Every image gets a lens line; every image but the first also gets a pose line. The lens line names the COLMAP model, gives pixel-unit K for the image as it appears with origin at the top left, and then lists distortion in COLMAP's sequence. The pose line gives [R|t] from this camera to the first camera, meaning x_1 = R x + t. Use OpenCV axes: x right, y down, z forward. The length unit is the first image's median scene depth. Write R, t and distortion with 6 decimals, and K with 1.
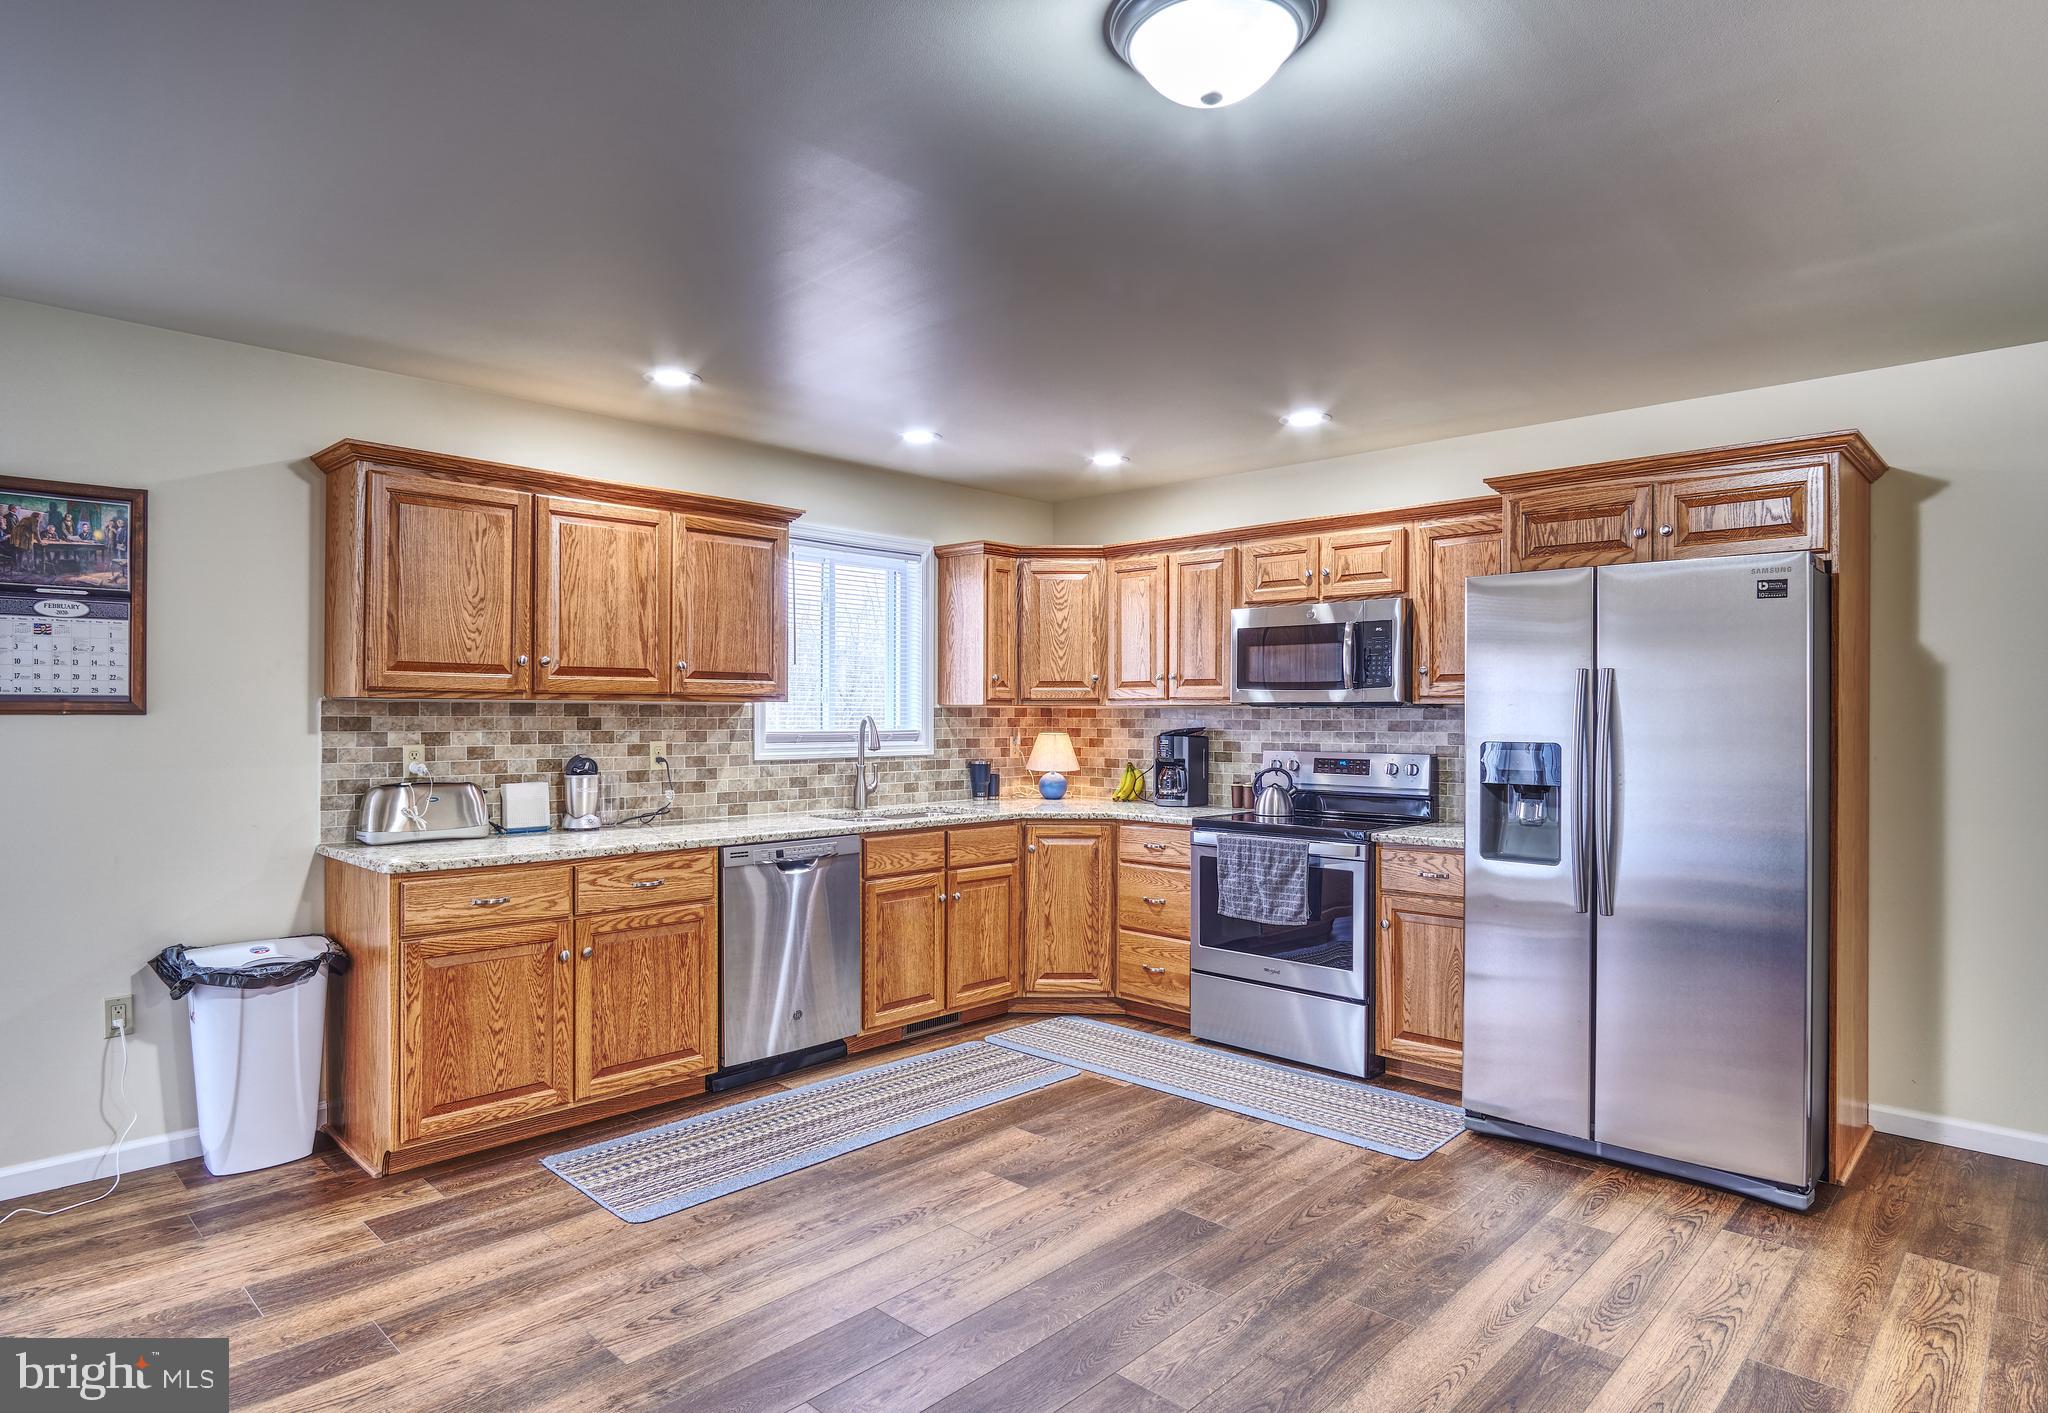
lens RADIAL K [[1101.8, 0, 1028.9], [0, 1101.8, 705.7], [0, 0, 1]] dist [-0.017689, -0.000969]
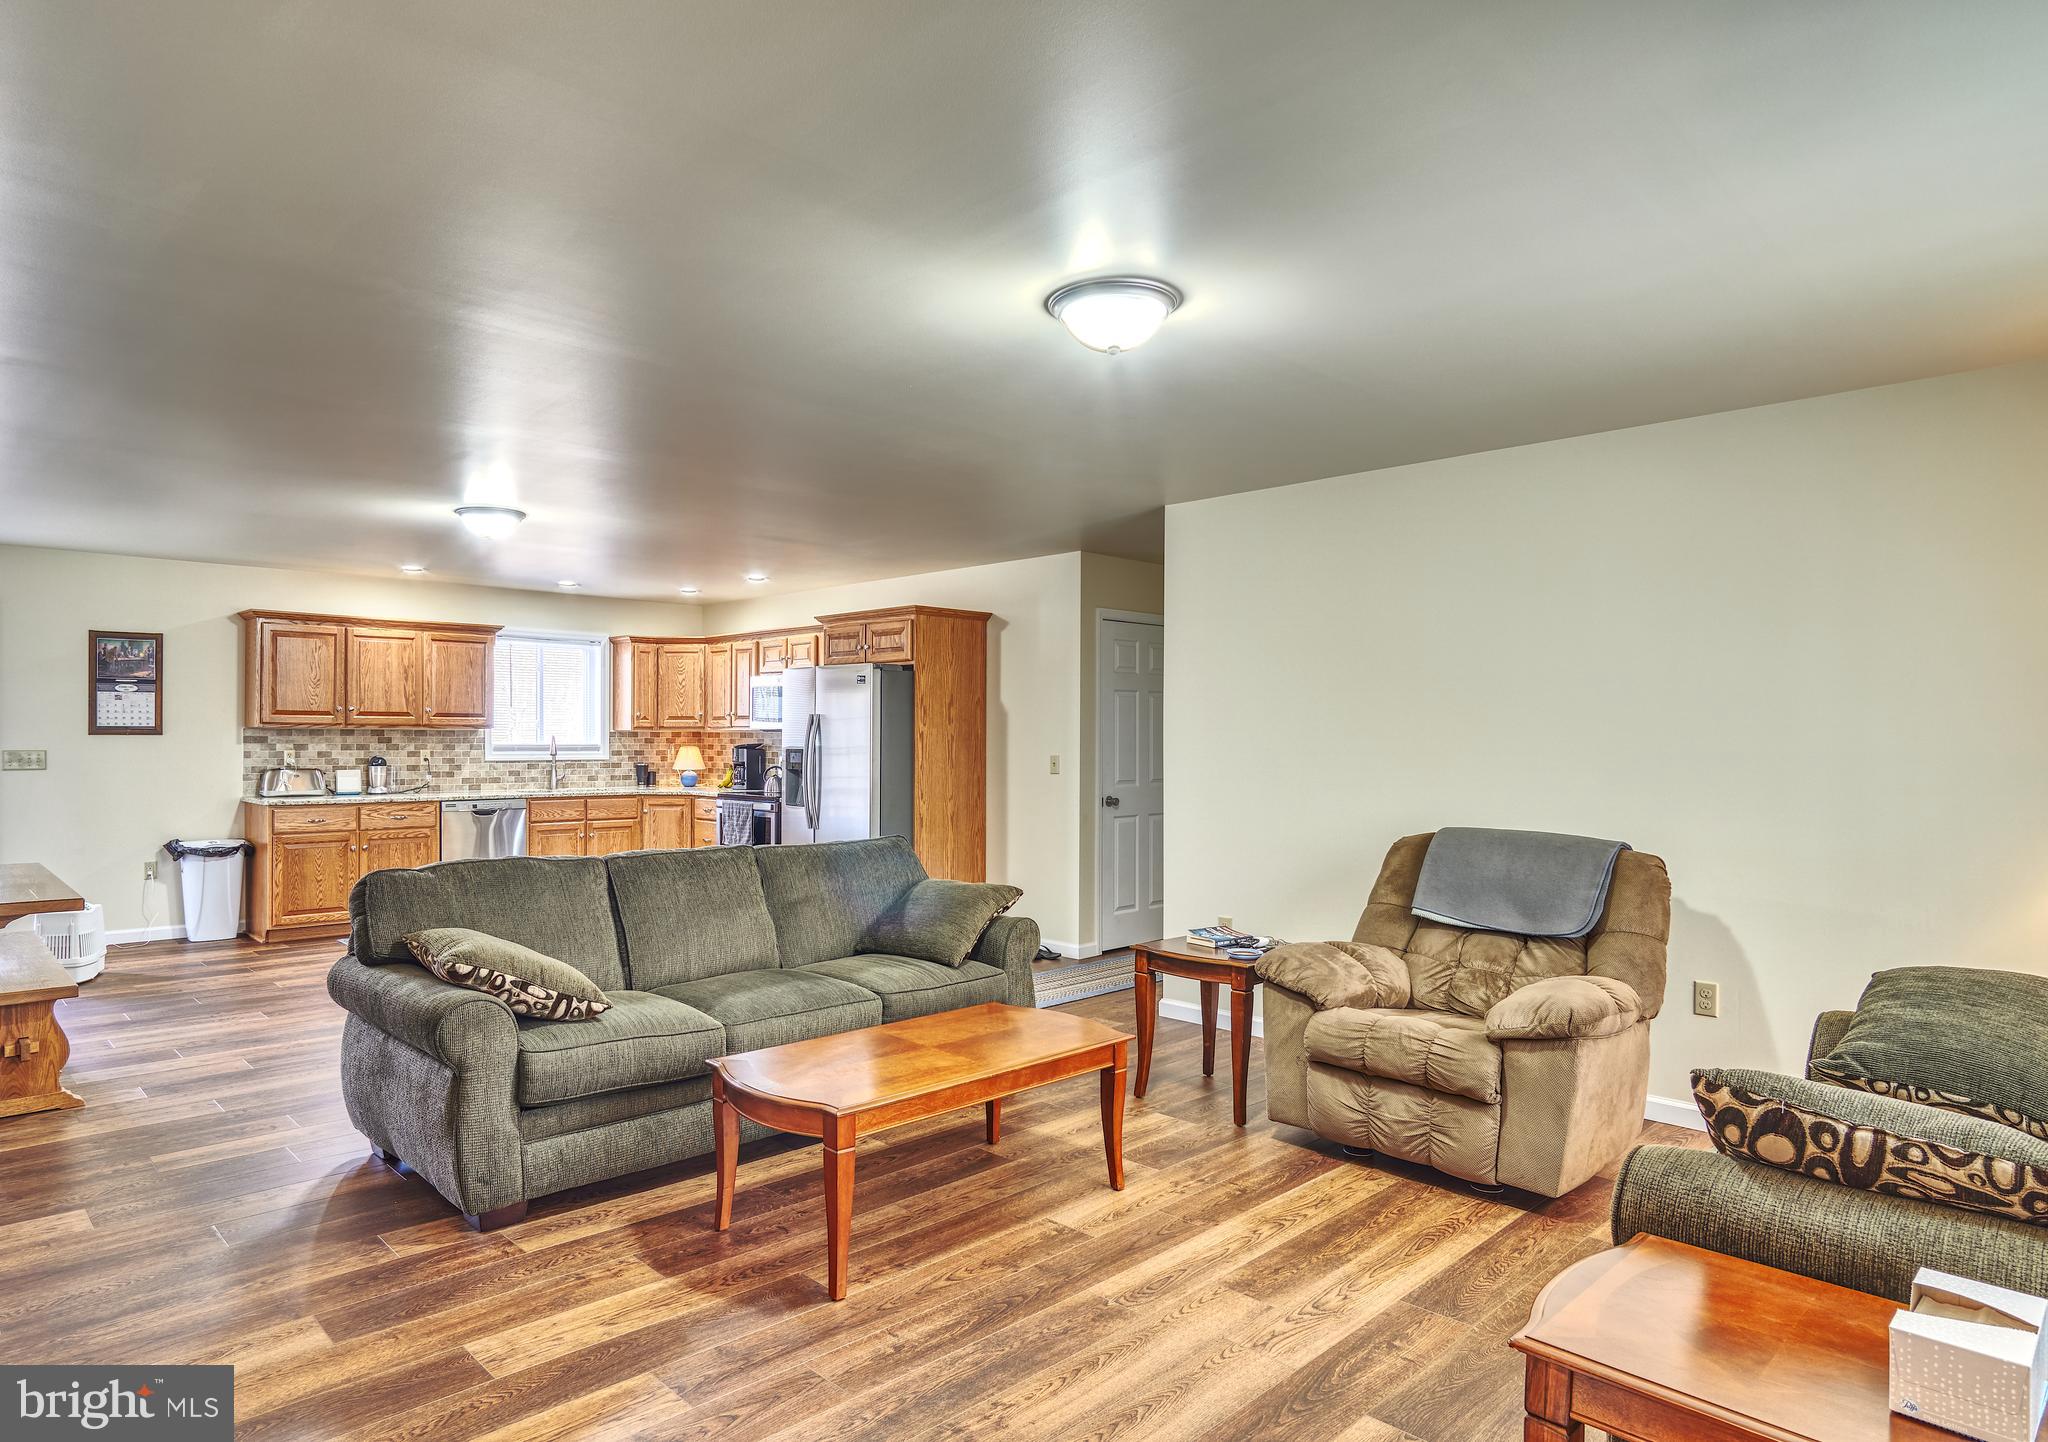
lens RADIAL K [[1189.9, 0, 1020.4], [0, 1189.9, 731.1], [0, 0, 1]] dist [-0.007913, -0.000939]
pose [[0.998768, 0.001397, -0.049598, 0.880674], [-0.001255, 0.999995, 0.002894, -0.007397], [0.049602, -0.002828, 0.998765, -1.105961]]
